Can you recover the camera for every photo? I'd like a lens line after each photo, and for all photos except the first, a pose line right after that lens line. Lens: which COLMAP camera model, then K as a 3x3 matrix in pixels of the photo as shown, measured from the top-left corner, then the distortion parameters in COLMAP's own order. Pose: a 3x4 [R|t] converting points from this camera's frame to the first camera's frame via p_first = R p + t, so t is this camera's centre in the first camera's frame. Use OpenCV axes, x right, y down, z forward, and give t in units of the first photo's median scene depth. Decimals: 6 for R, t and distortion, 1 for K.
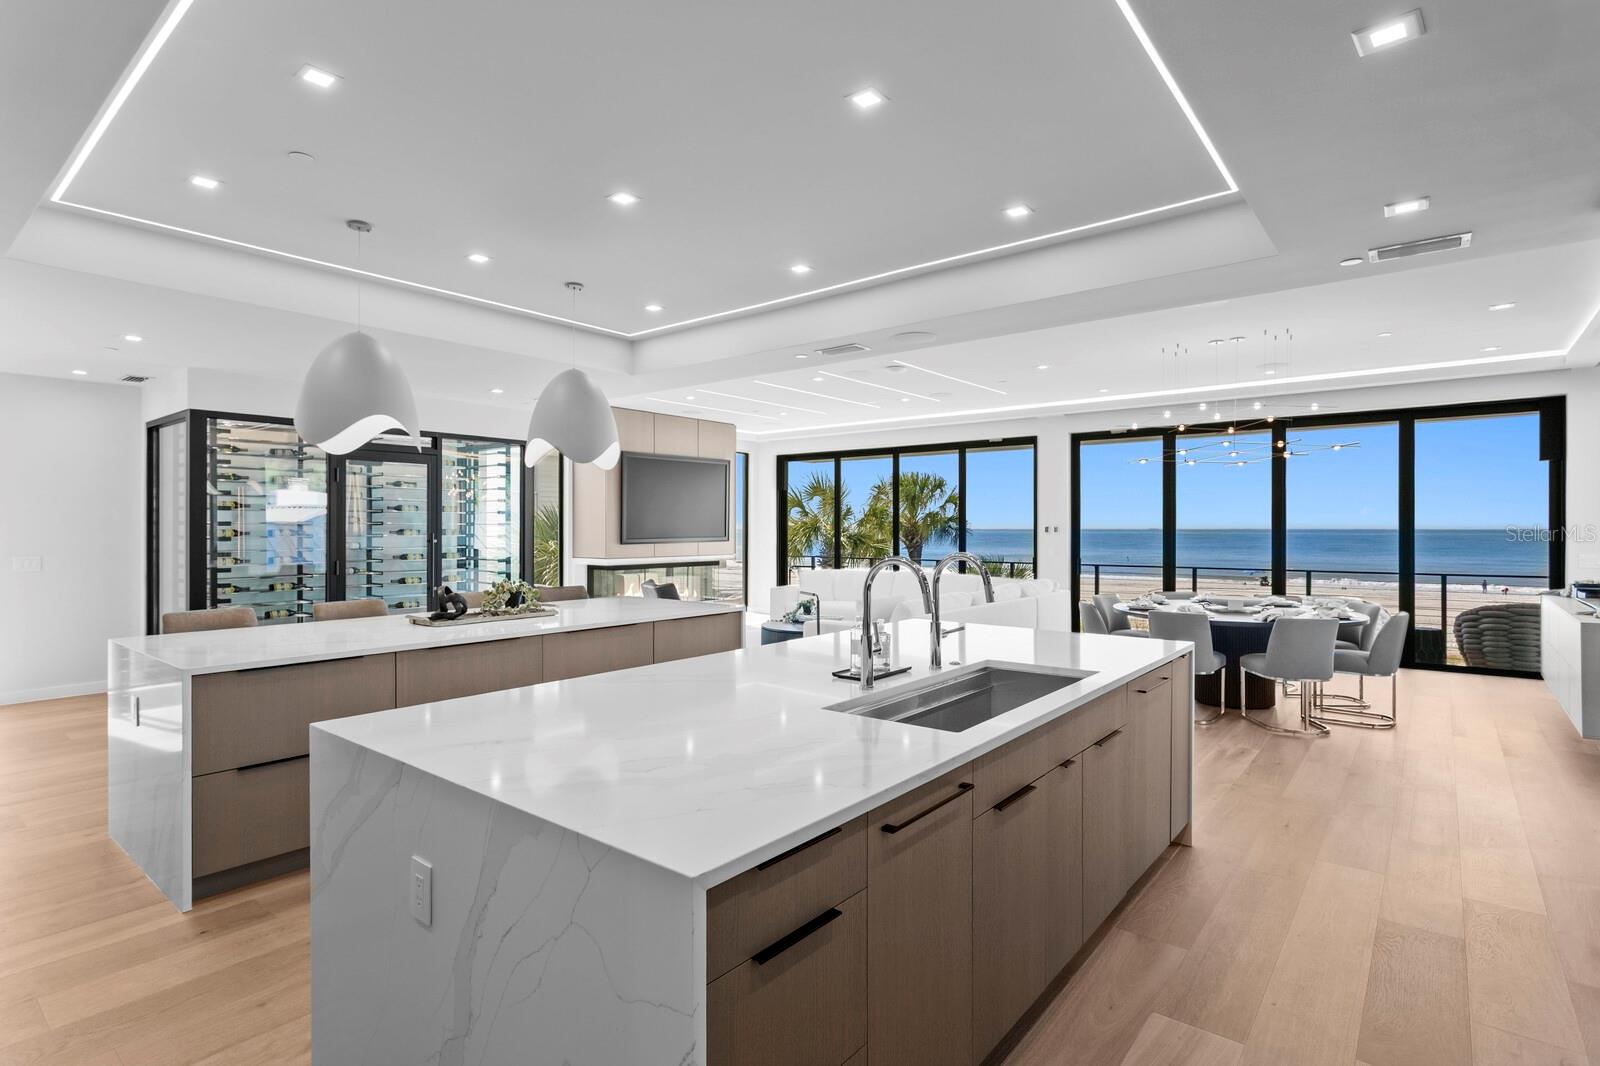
lens RADIAL K [[809.9, 0, 804.4], [0, 809.9, 524.1], [0, 0, 1]] dist [0.002269, 0.002661]
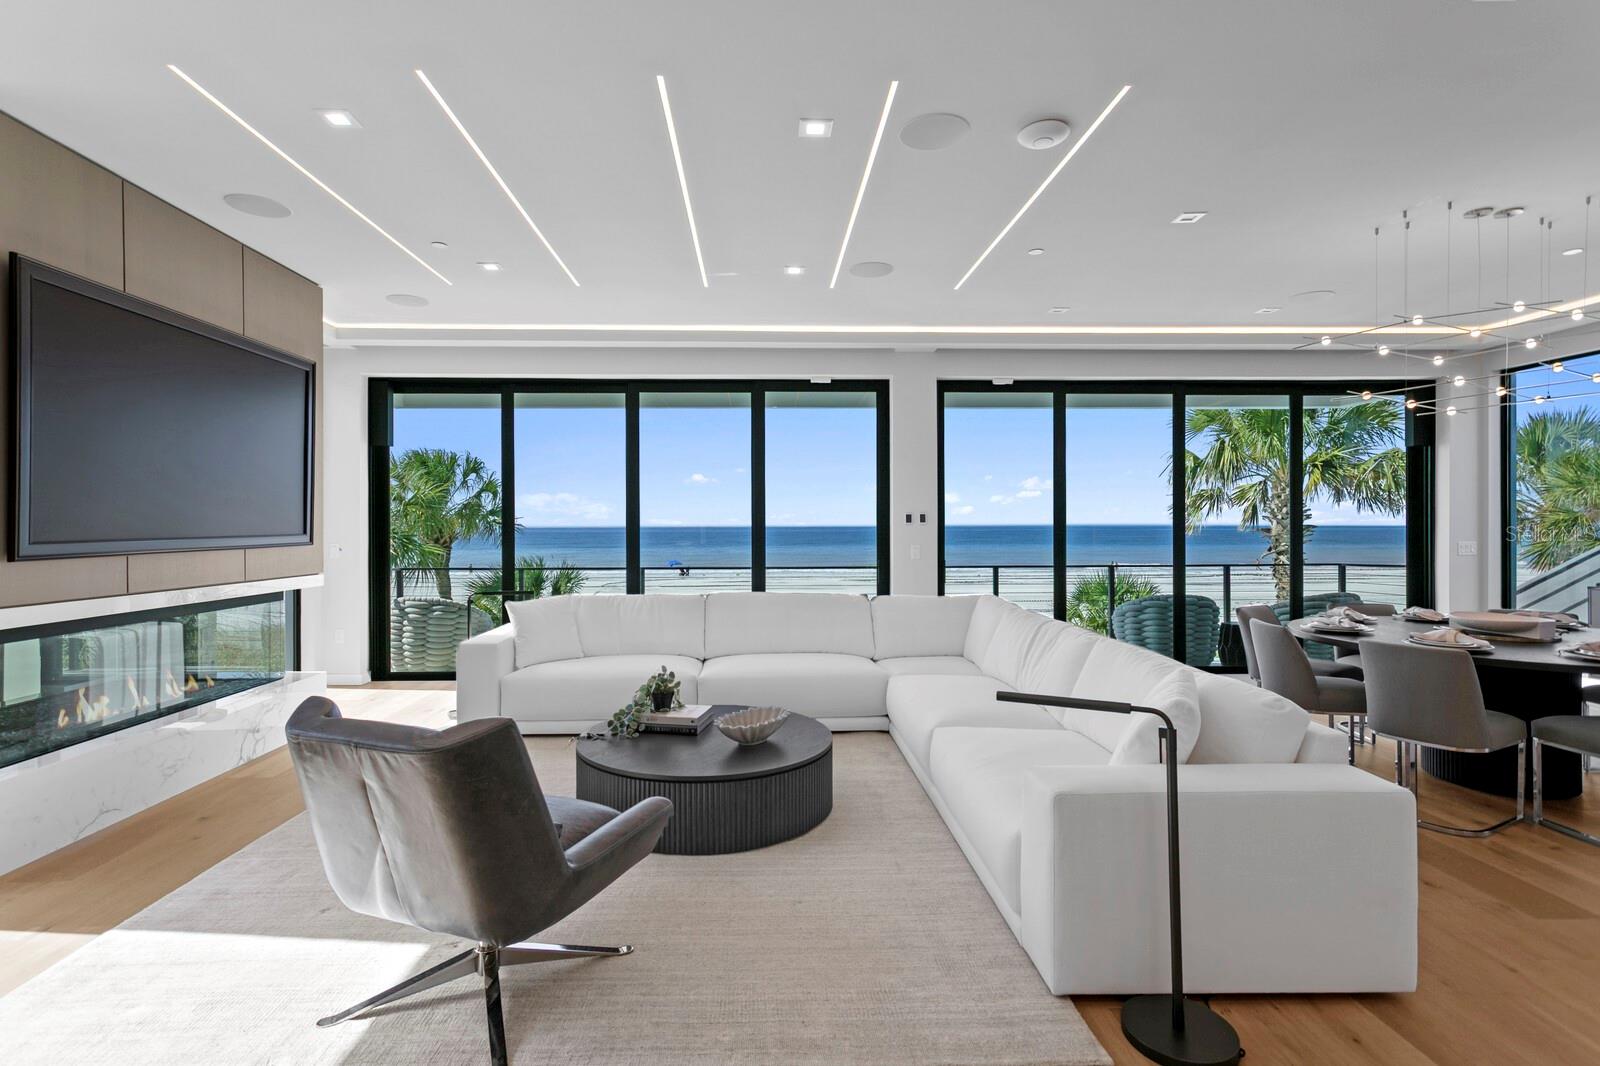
lens RADIAL K [[765.7, 0, 778.4], [0, 765.7, 523.1], [0, 0, 1]] dist [0.011231, 0.002282]
pose [[0.764270, 0.000559, 0.644897, -0.155594], [-0.000336, 1.000000, -0.000468, 0.008542], [-0.644897, 0.000141, 0.764270, 0.472976]]
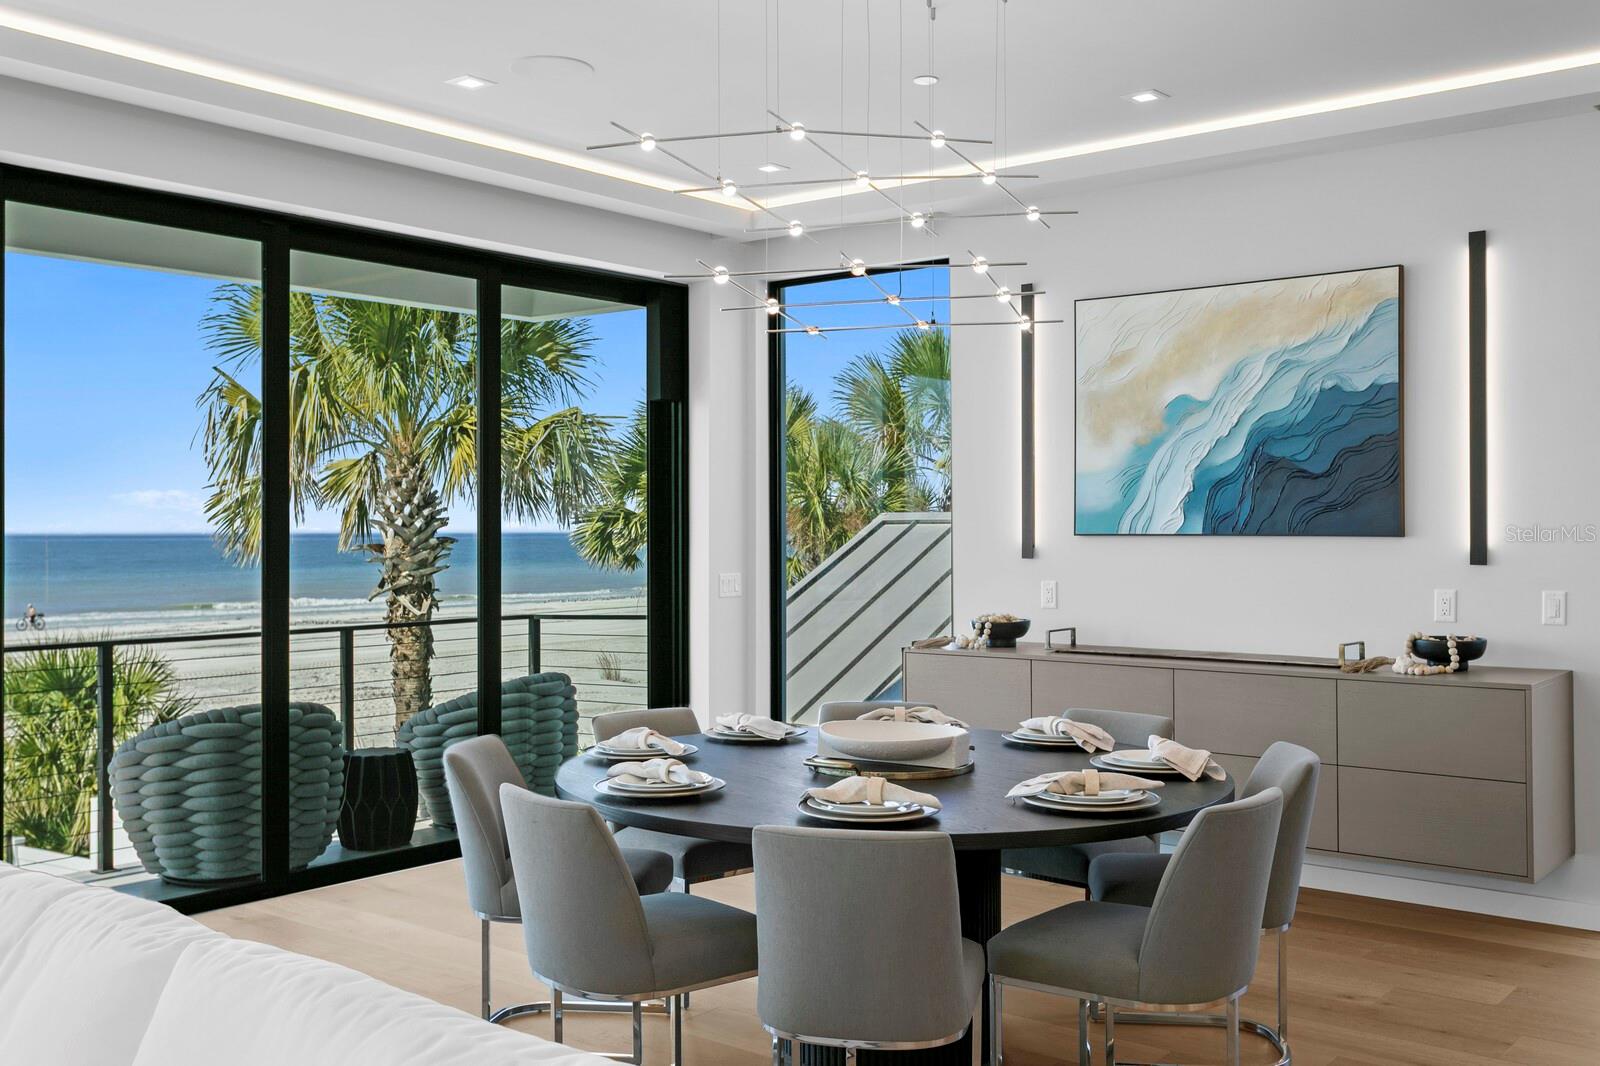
lens RADIAL K [[1530.2, 0, 792.9], [0, 1530.2, 537.5], [0, 0, 1]] dist [0.022902, 0.000000]
pose [[0.010937, -0.005327, 0.999926, -0.057820], [-0.001500, 0.999985, 0.005343, 0.003638], [-0.999939, -0.001559, 0.010929, 0.541066]]
